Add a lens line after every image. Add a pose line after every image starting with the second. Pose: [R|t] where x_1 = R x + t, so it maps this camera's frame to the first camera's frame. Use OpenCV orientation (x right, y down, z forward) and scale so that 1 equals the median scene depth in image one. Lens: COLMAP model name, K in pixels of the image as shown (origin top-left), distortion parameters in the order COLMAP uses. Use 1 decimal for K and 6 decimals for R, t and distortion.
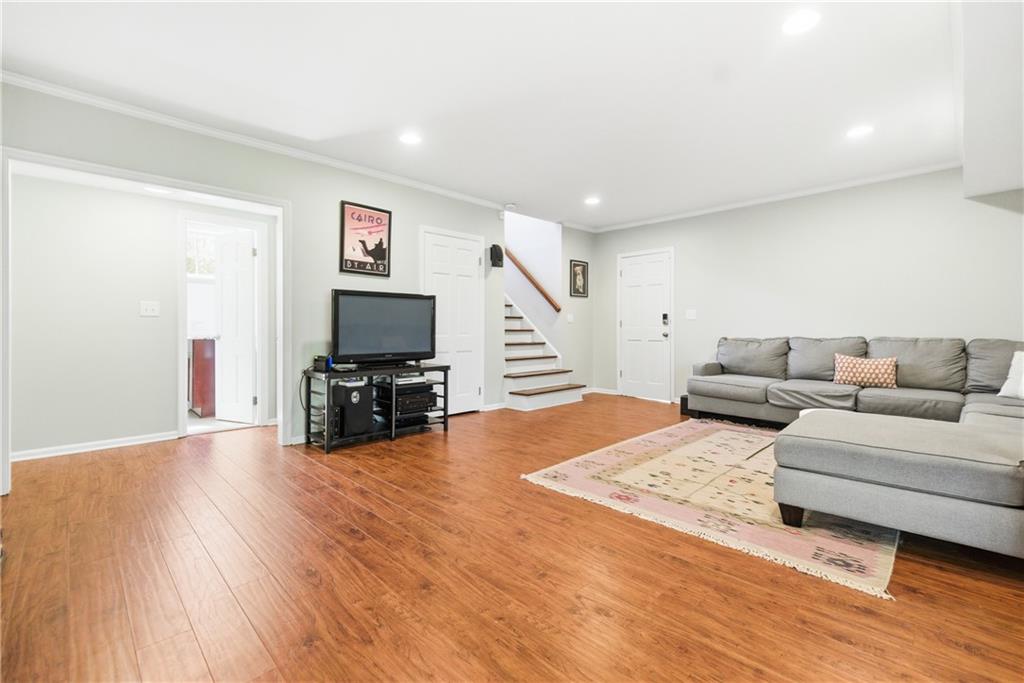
lens RADIAL K [[442.0, 0, 512.8], [0, 442.0, 336.6], [0, 0, 1]] dist [0.011723, -0.002054]
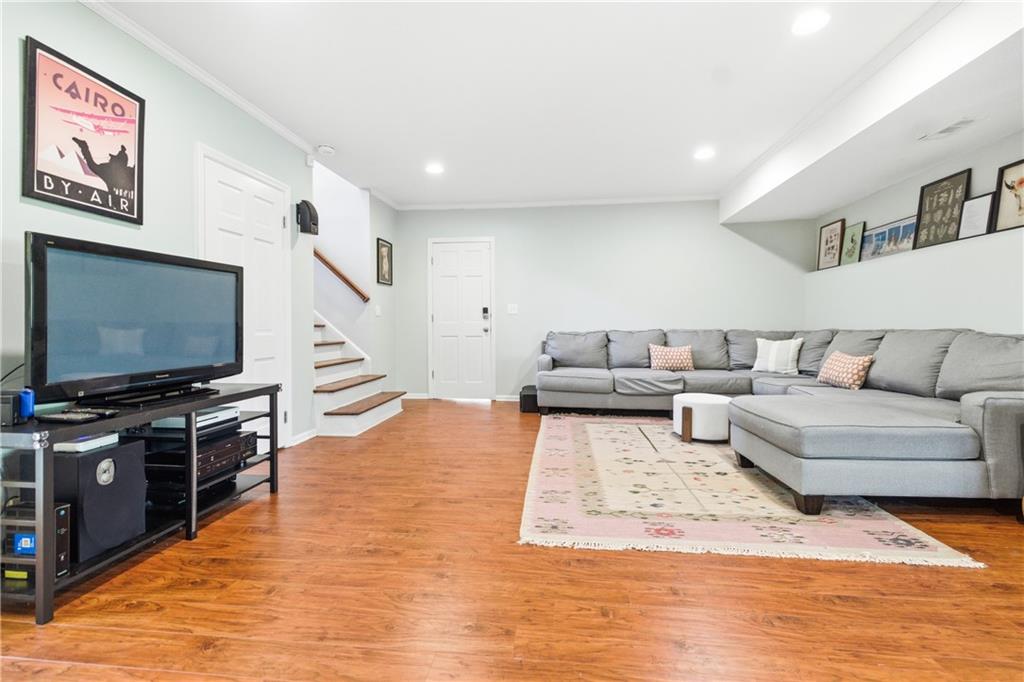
lens RADIAL K [[442.0, 0, 512.3], [0, 442.0, 331.3], [0, 0, 1]] dist [0.011723, -0.002054]
pose [[0.778090, -0.014086, 0.627994, -0.296171], [0.015259, 0.999877, 0.003522, -0.004540], [-0.627967, 0.006842, 0.778210, 0.347093]]
